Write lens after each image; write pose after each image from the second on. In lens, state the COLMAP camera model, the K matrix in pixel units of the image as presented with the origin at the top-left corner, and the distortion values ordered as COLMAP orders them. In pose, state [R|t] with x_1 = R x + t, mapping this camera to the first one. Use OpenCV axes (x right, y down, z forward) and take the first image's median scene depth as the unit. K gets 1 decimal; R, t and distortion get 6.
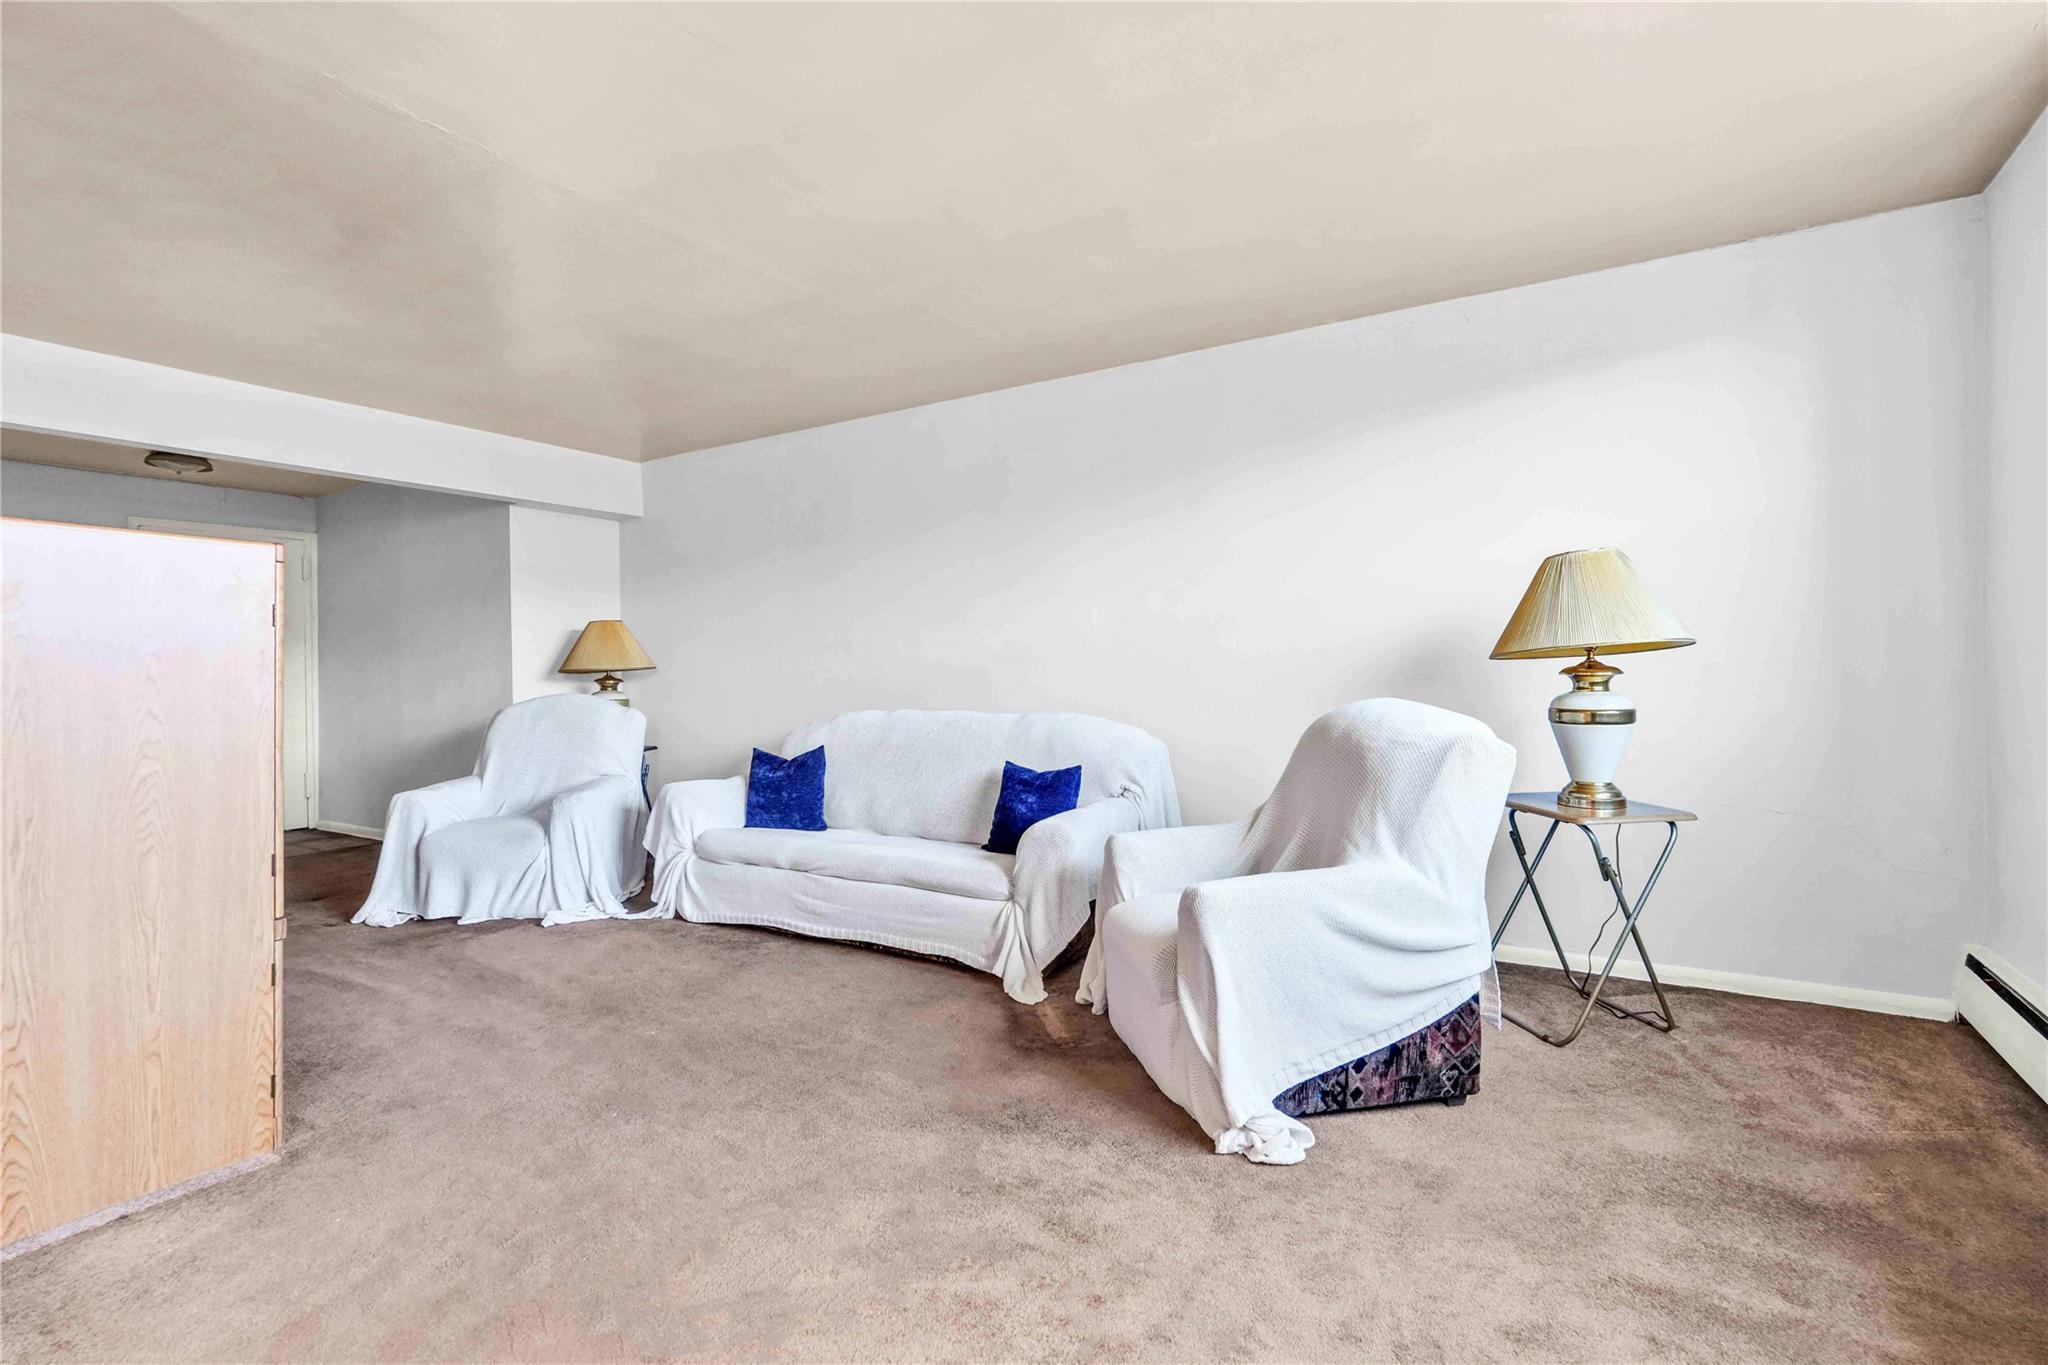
lens RADIAL K [[952.3, 0, 1032.5], [0, 952.3, 669.7], [0, 0, 1]] dist [-0.002472, 0.001578]
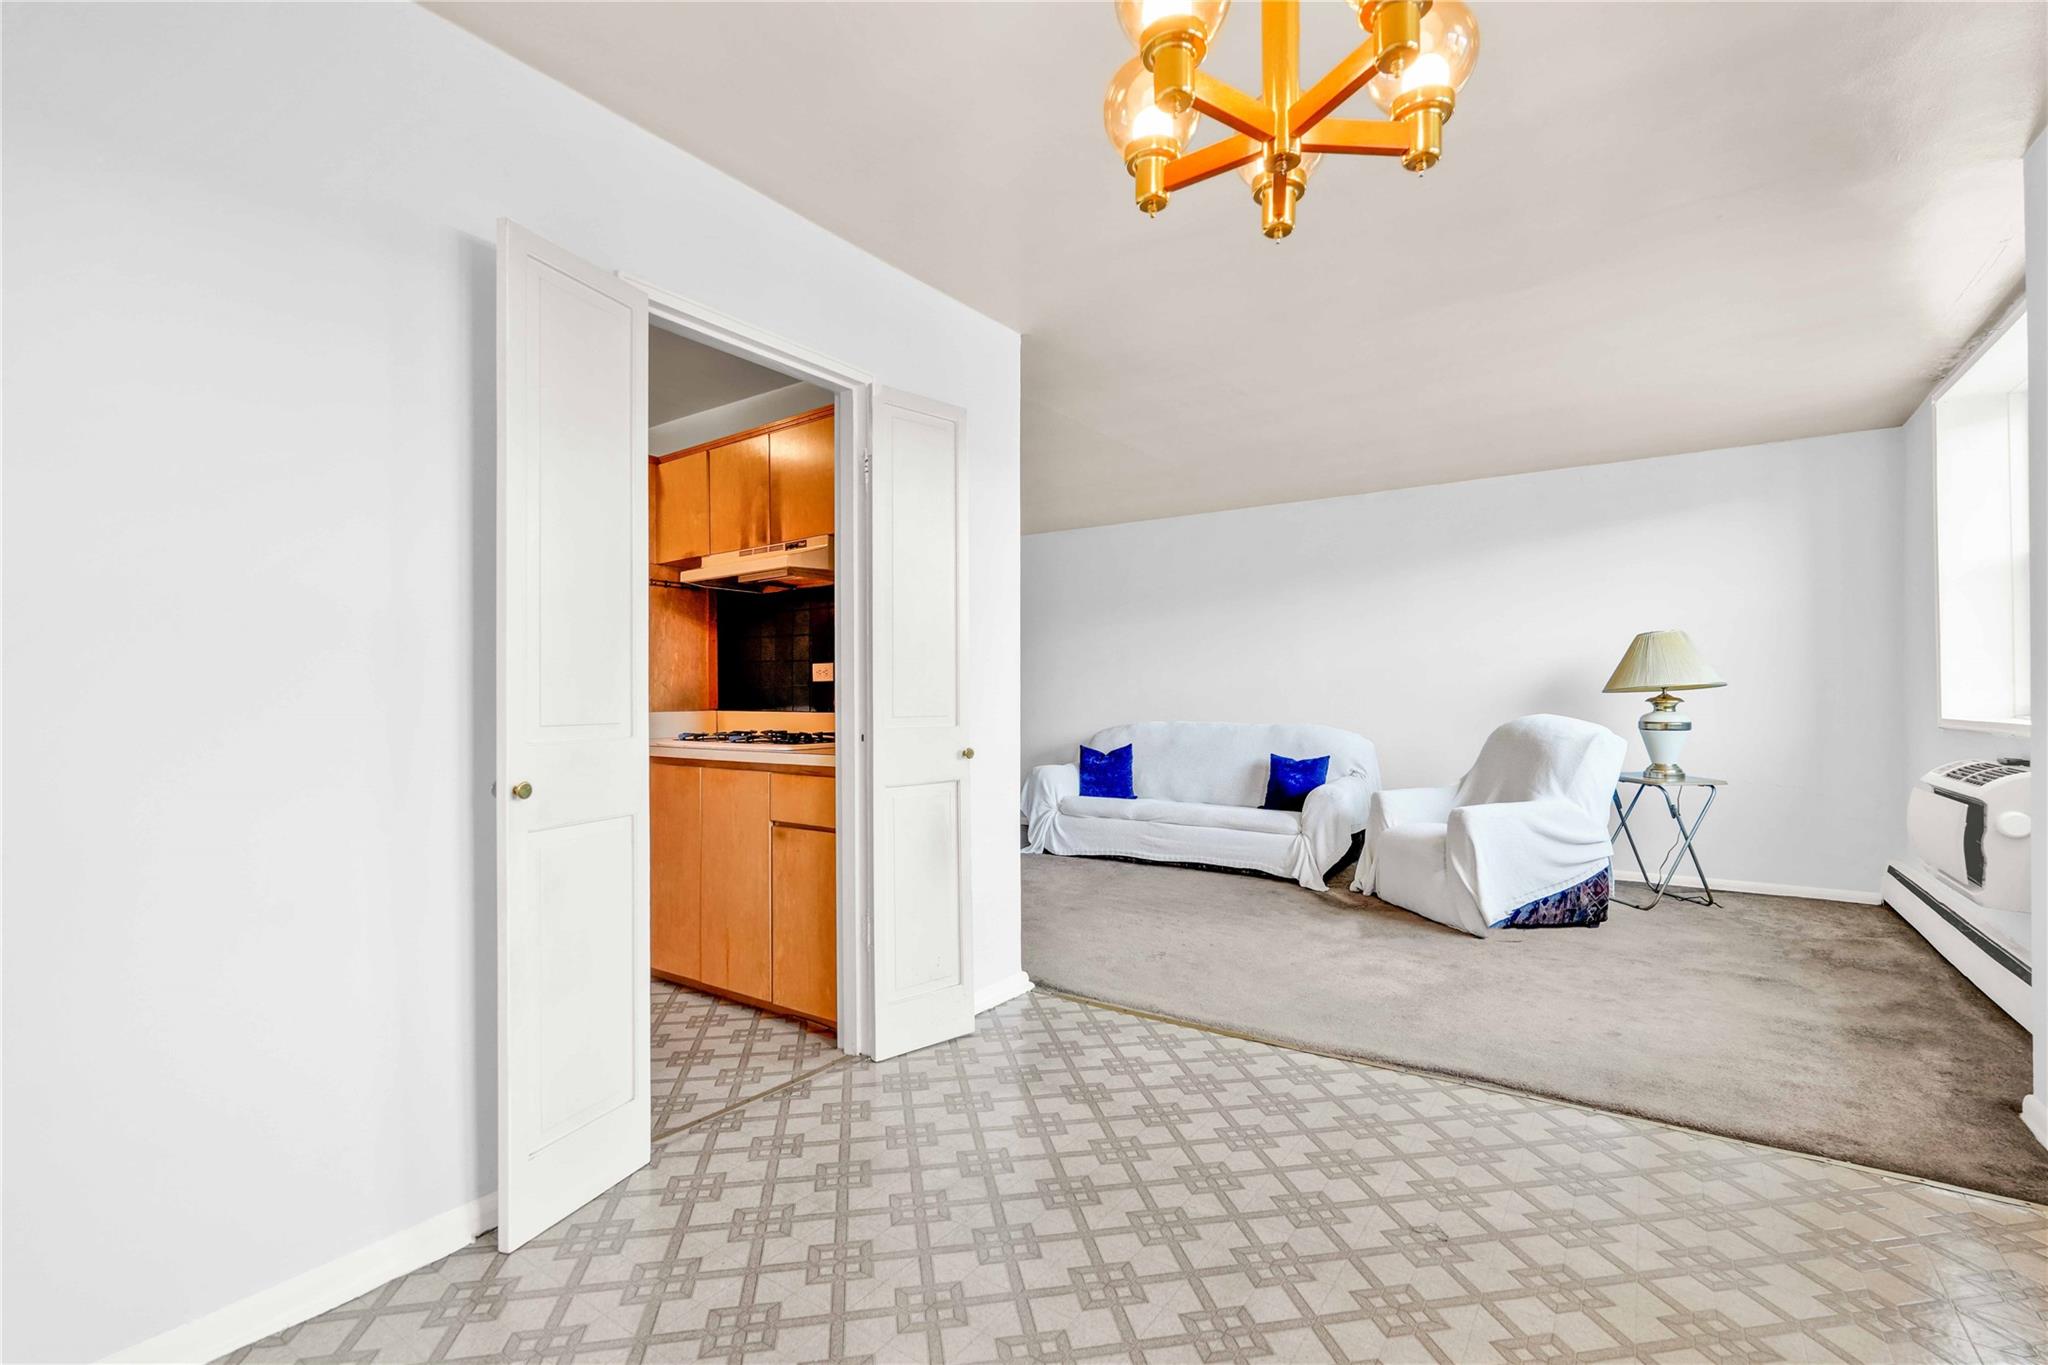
lens RADIAL K [[917.8, 0, 1016.4], [0, 917.8, 688.5], [0, 0, 1]] dist [-0.012197, 0.007831]
pose [[0.998318, 0.009295, -0.057224, -0.501420], [-0.009426, 0.999954, -0.002015, -0.005187], [0.057203, 0.002551, 0.998359, -0.736917]]
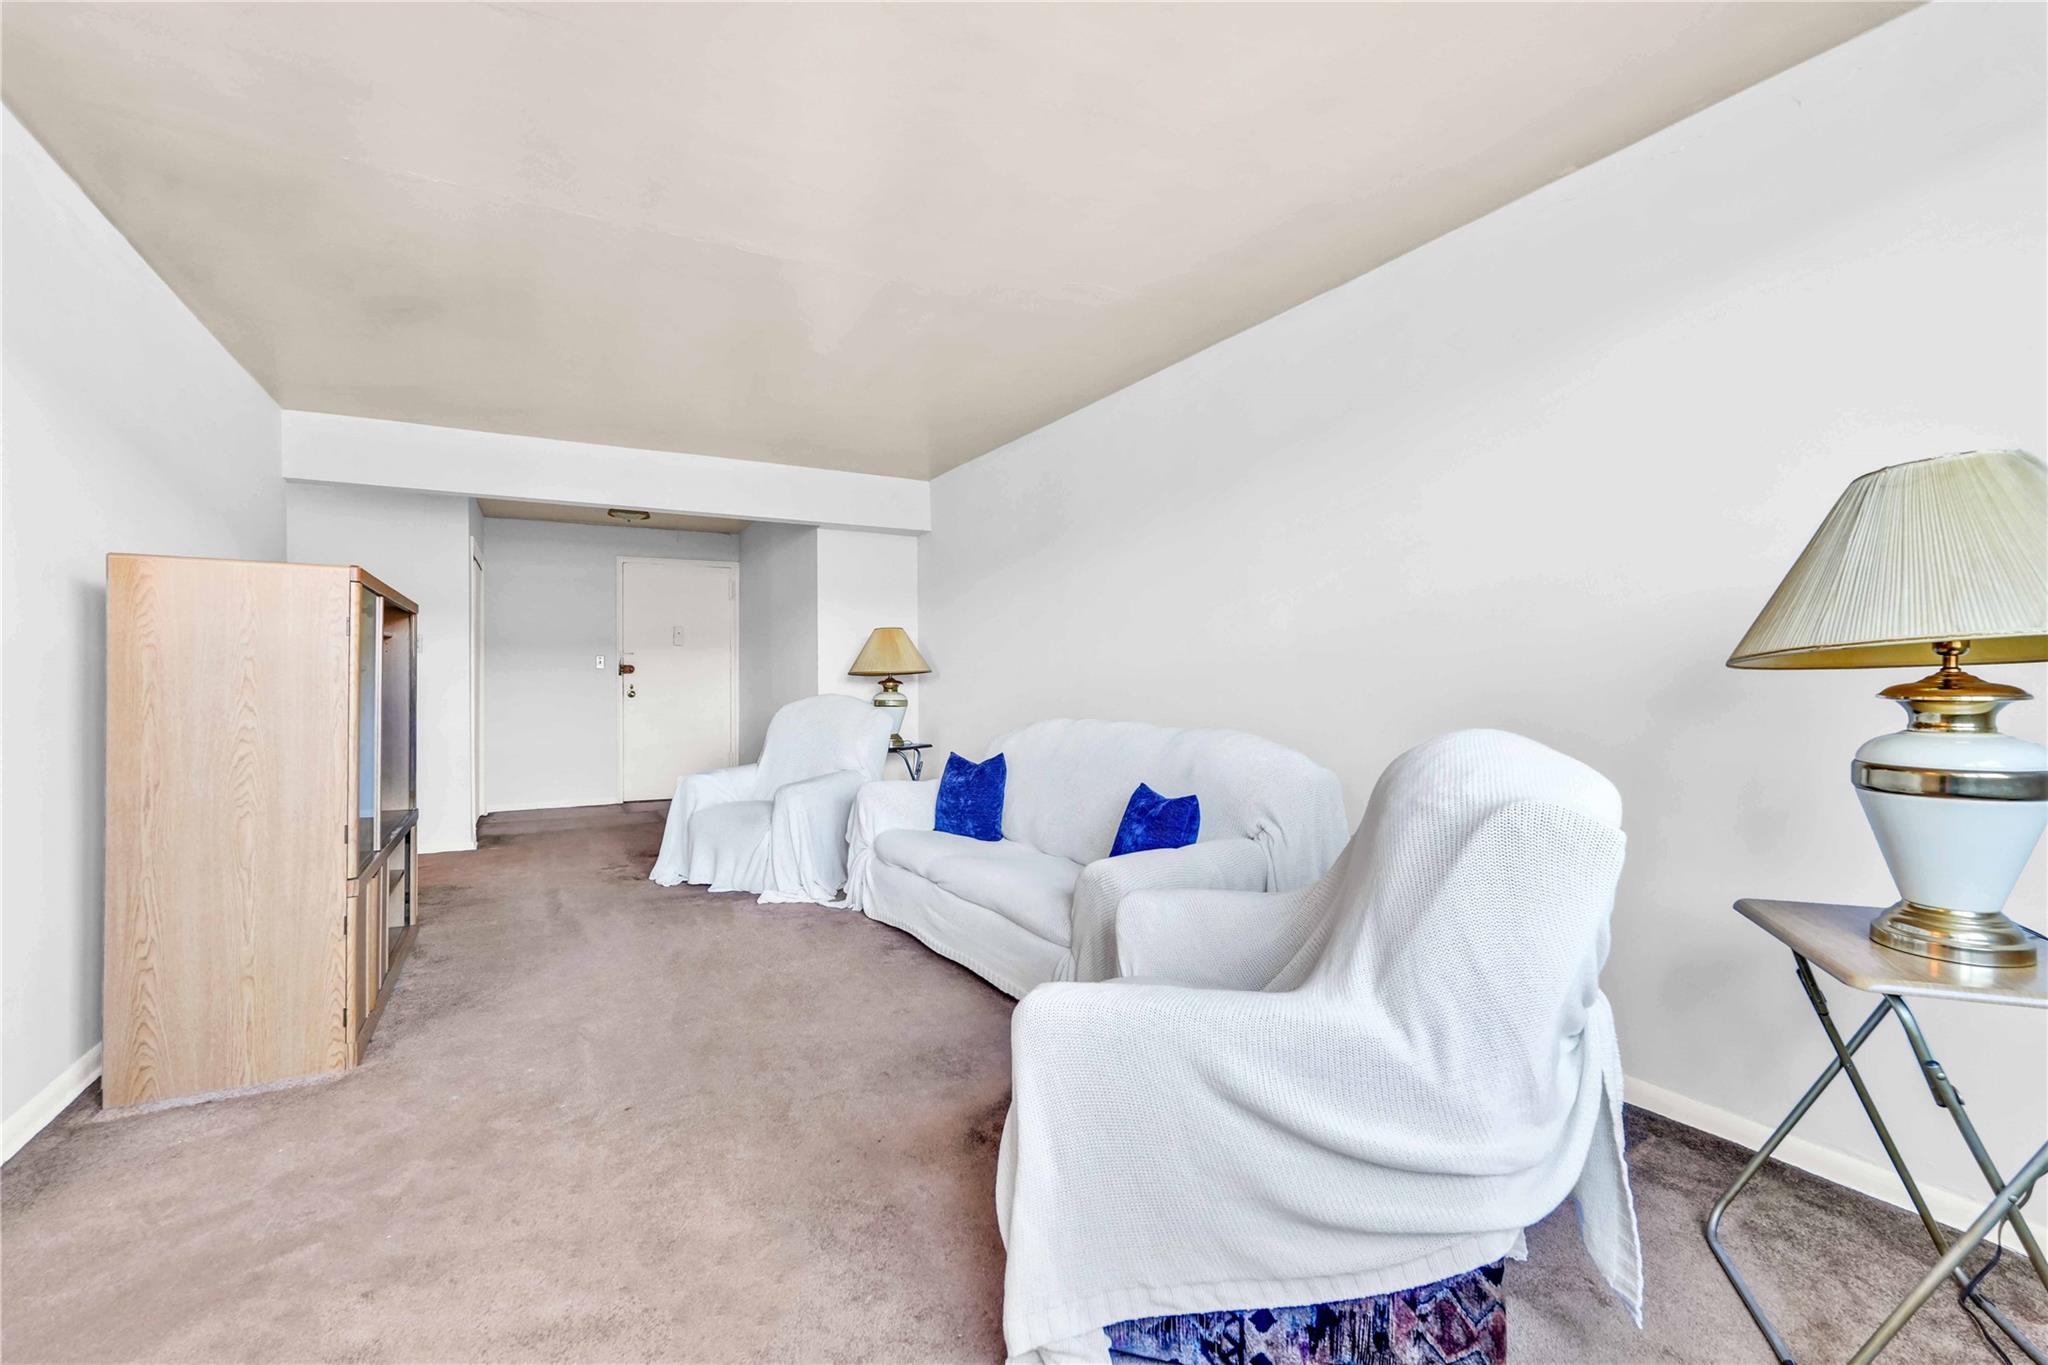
lens RADIAL K [[910.2, 0, 1019.4], [0, 910.2, 681.5], [0, 0, 1]] dist [-0.010839, 0.008257]
pose [[0.872327, 0.012943, -0.488752, 0.386397], [-0.008379, 0.999898, 0.011524, -0.006445], [0.488852, -0.005957, 0.872346, 0.320467]]
